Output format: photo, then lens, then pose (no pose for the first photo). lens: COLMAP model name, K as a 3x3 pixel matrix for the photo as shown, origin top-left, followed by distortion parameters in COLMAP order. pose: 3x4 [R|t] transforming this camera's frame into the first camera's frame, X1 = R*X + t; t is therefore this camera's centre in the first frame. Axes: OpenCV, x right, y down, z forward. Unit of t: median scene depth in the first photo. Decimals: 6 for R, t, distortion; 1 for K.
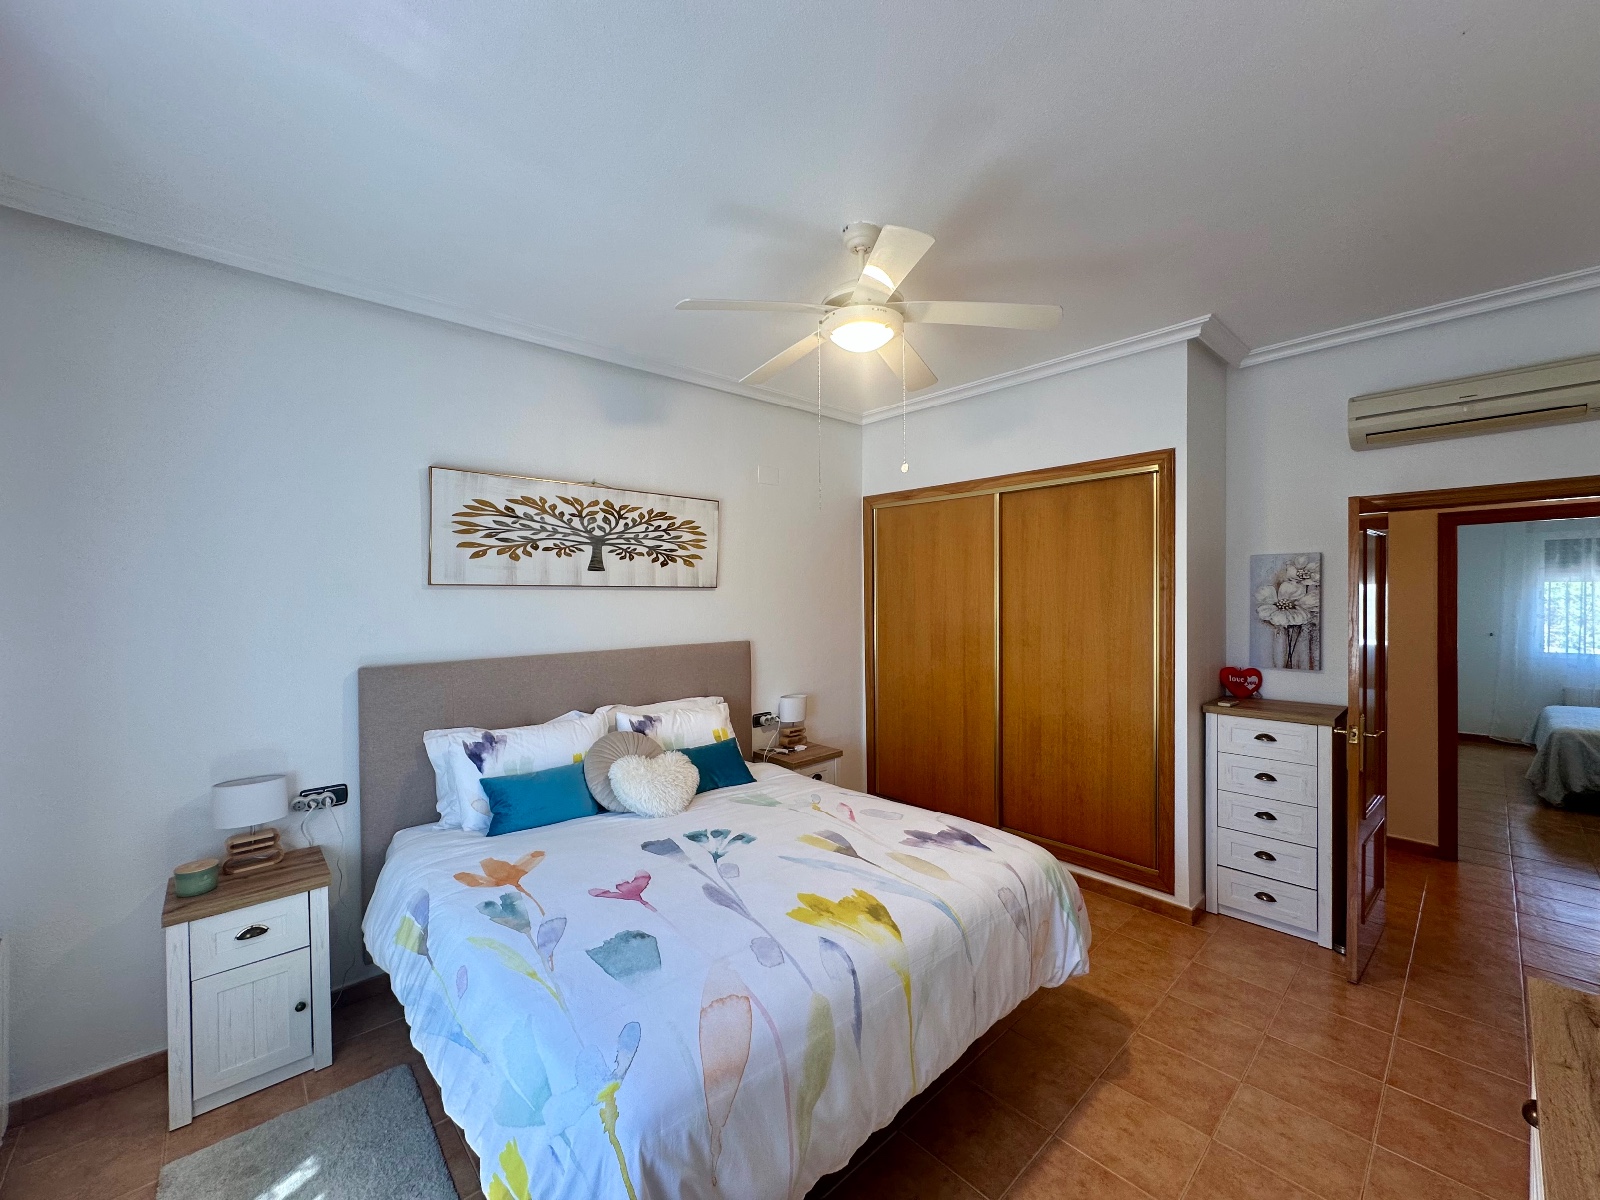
lens RADIAL K [[636.4, 0, 802.2], [0, 636.4, 595.9], [0, 0, 1]] dist [-0.003313, -0.000174]
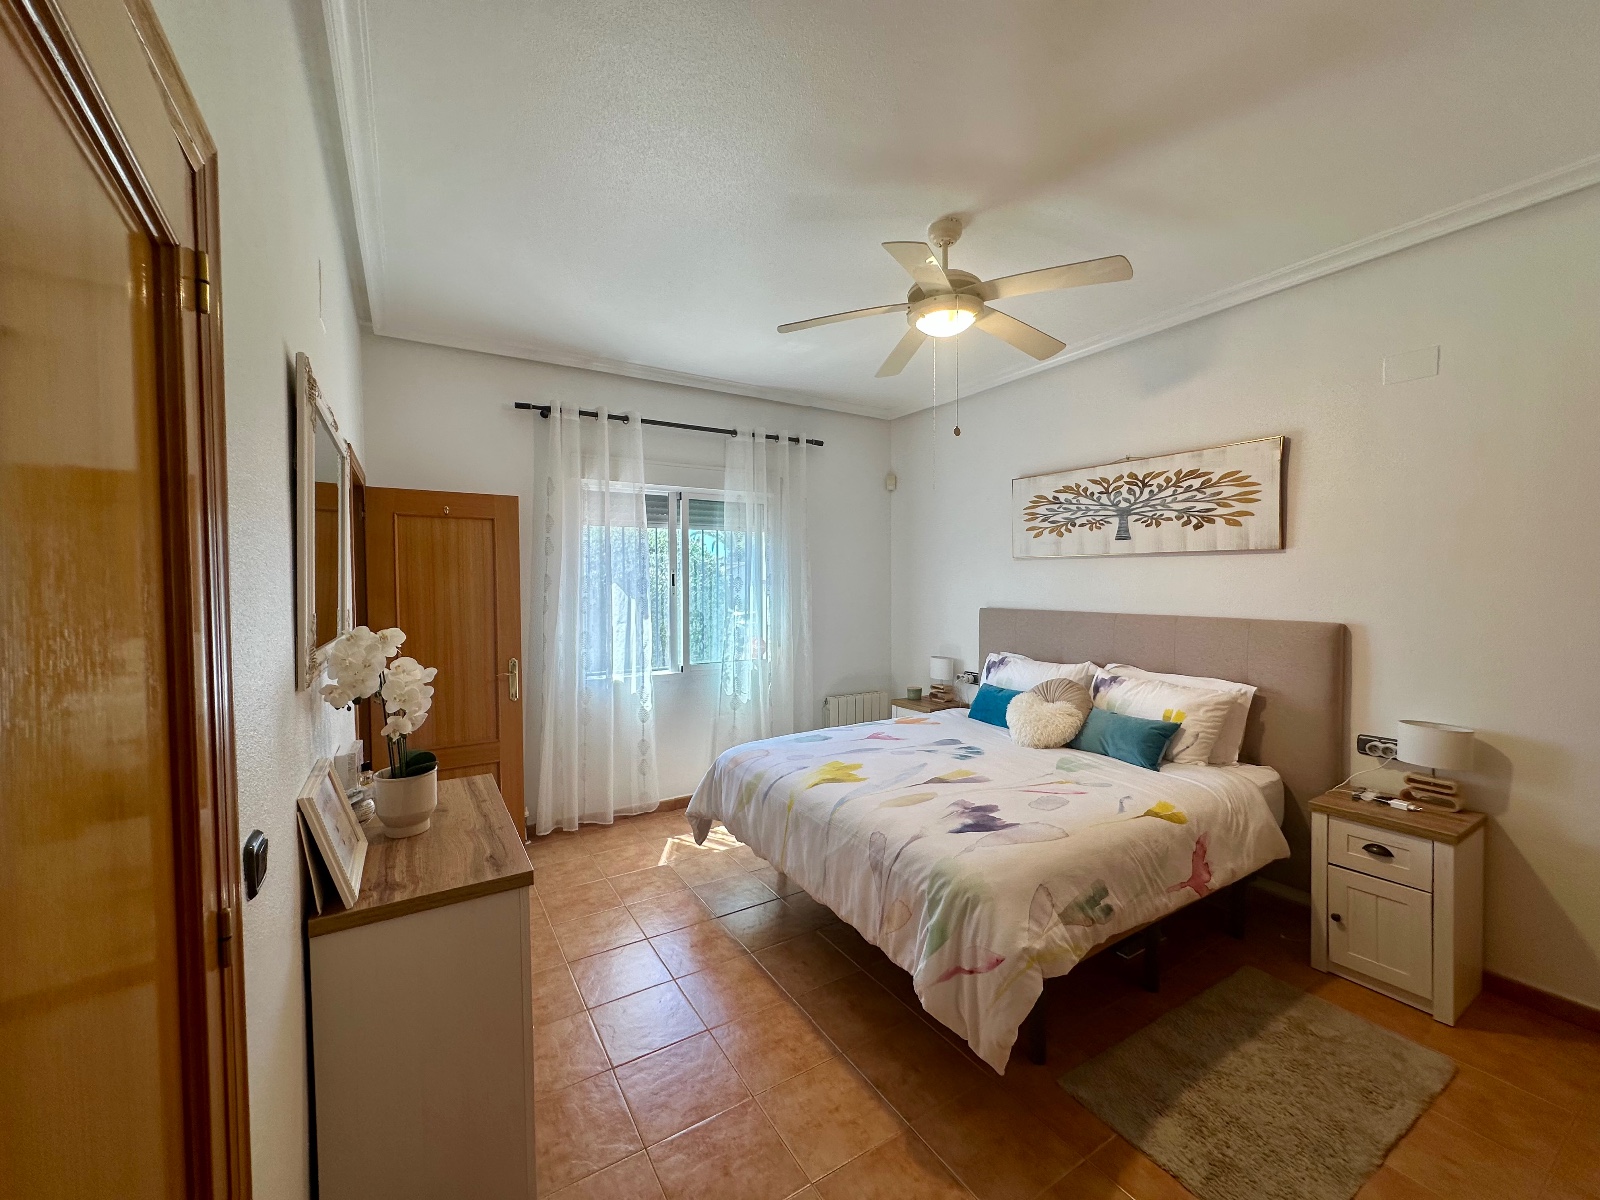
lens RADIAL K [[636.4, 0, 793.9], [0, 636.4, 591.2], [0, 0, 1]] dist [-0.003313, -0.000174]
pose [[-0.196347, 0.025959, -0.980191, 0.861408], [0.003647, 0.999662, 0.025744, 0.018120], [0.980528, 0.001480, -0.196376, 0.669331]]
